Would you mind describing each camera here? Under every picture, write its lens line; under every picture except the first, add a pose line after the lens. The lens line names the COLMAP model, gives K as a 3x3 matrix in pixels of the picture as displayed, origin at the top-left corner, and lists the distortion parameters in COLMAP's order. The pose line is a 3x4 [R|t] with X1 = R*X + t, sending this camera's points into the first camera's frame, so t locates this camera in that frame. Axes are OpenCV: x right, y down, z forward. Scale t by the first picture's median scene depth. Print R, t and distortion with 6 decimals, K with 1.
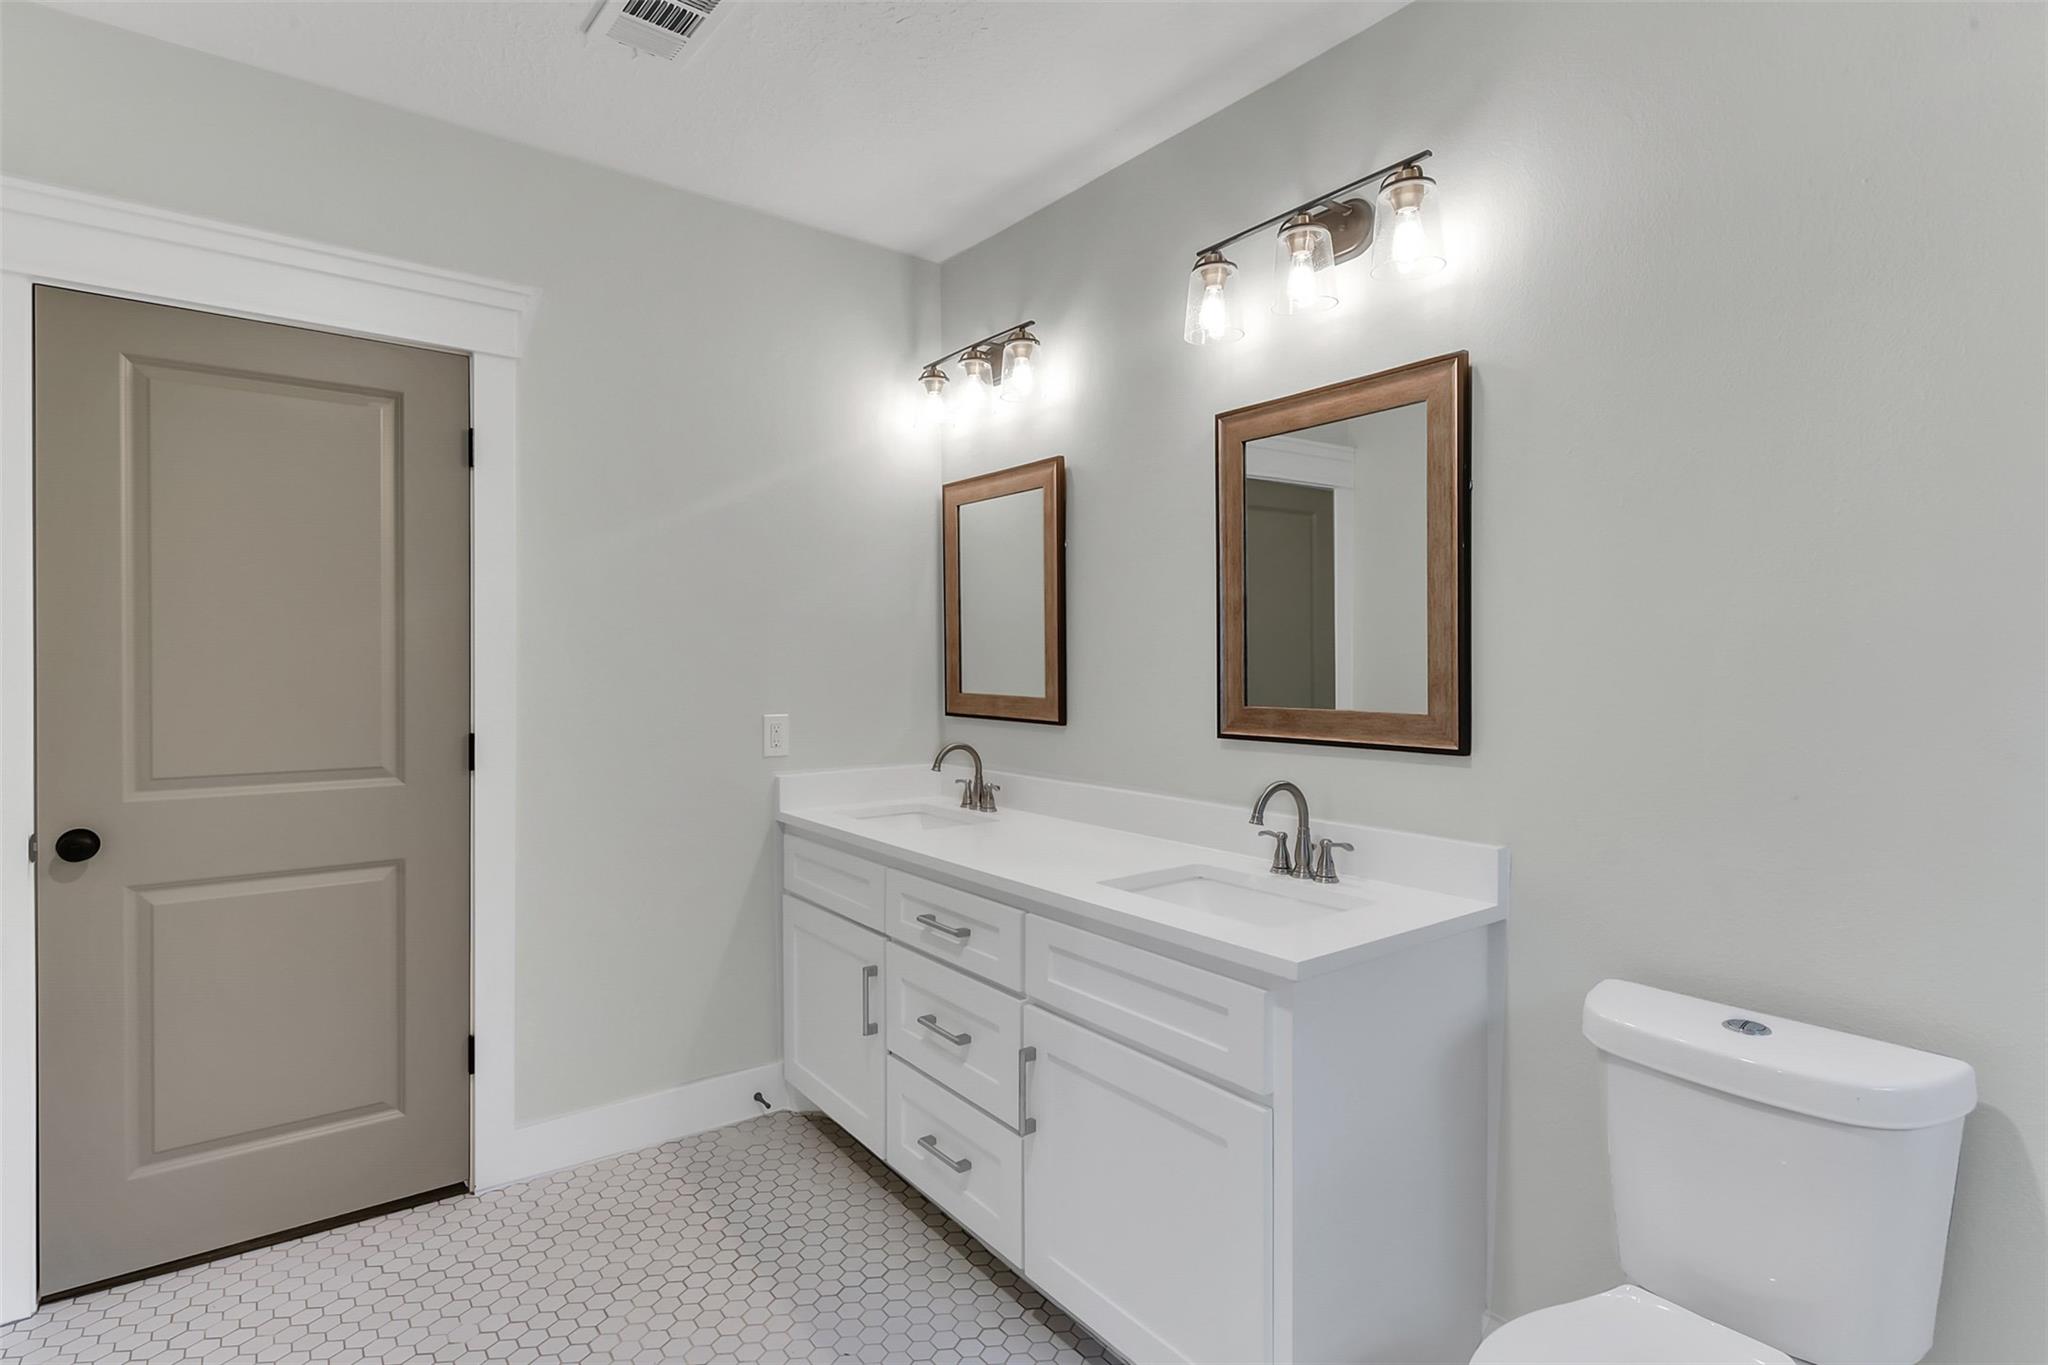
lens RADIAL K [[1018.3, 0, 1019.0], [0, 1018.3, 673.2], [0, 0, 1]] dist [0.005287, -0.000964]
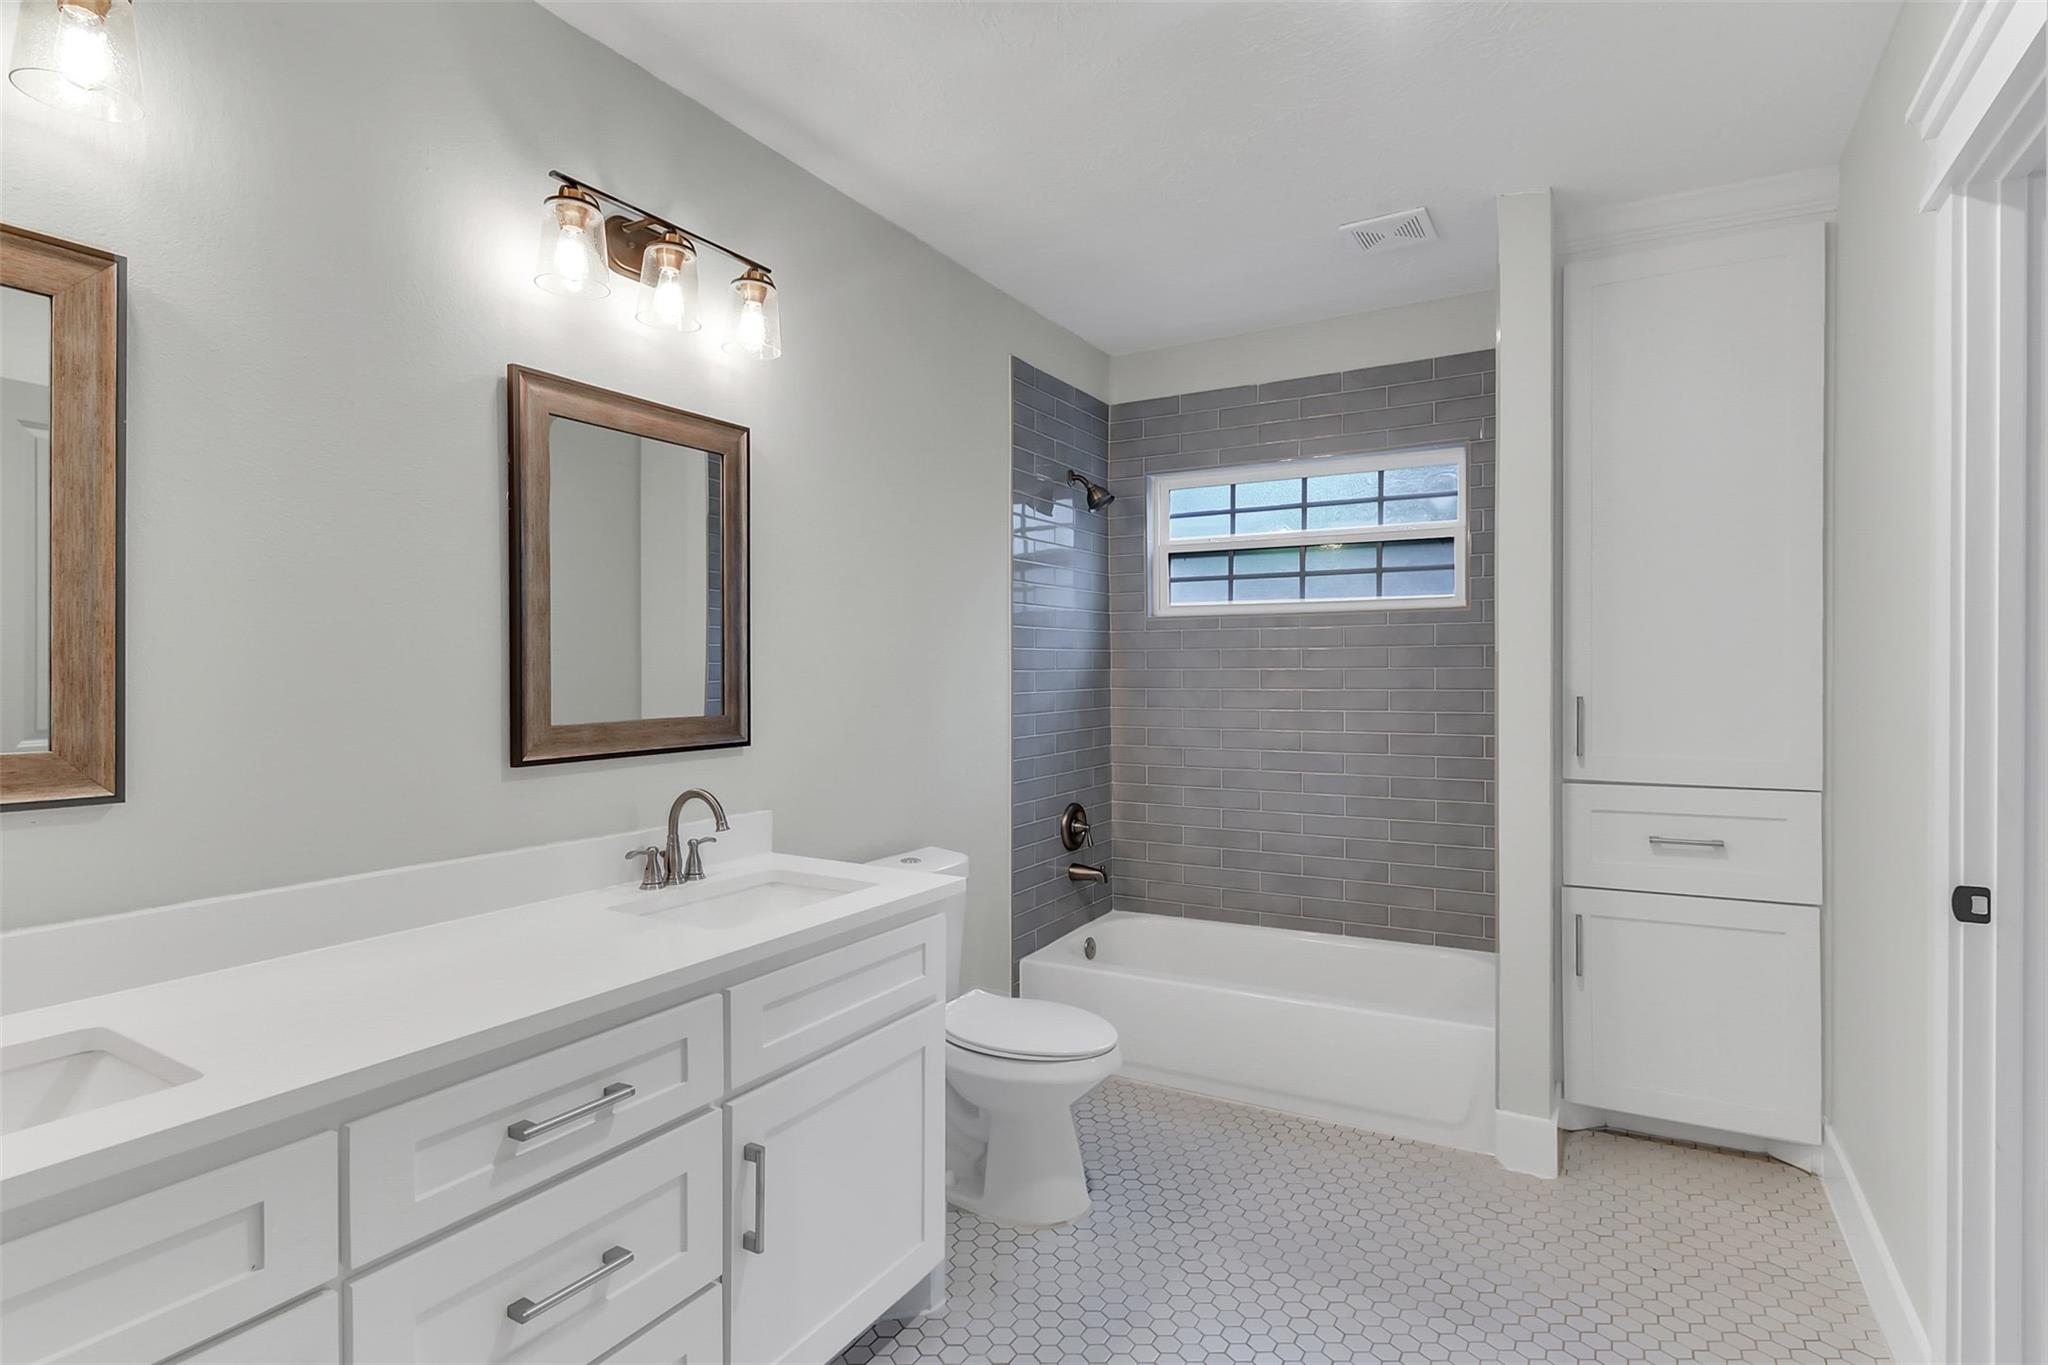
lens RADIAL K [[1018.3, 0, 1019.0], [0, 1018.3, 673.2], [0, 0, 1]] dist [0.005287, -0.000964]
pose [[-0.355990, -0.003997, 0.934481, -0.776489], [0.023099, 0.999648, 0.013075, -0.014843], [-0.934204, 0.026240, -0.355772, 1.014034]]
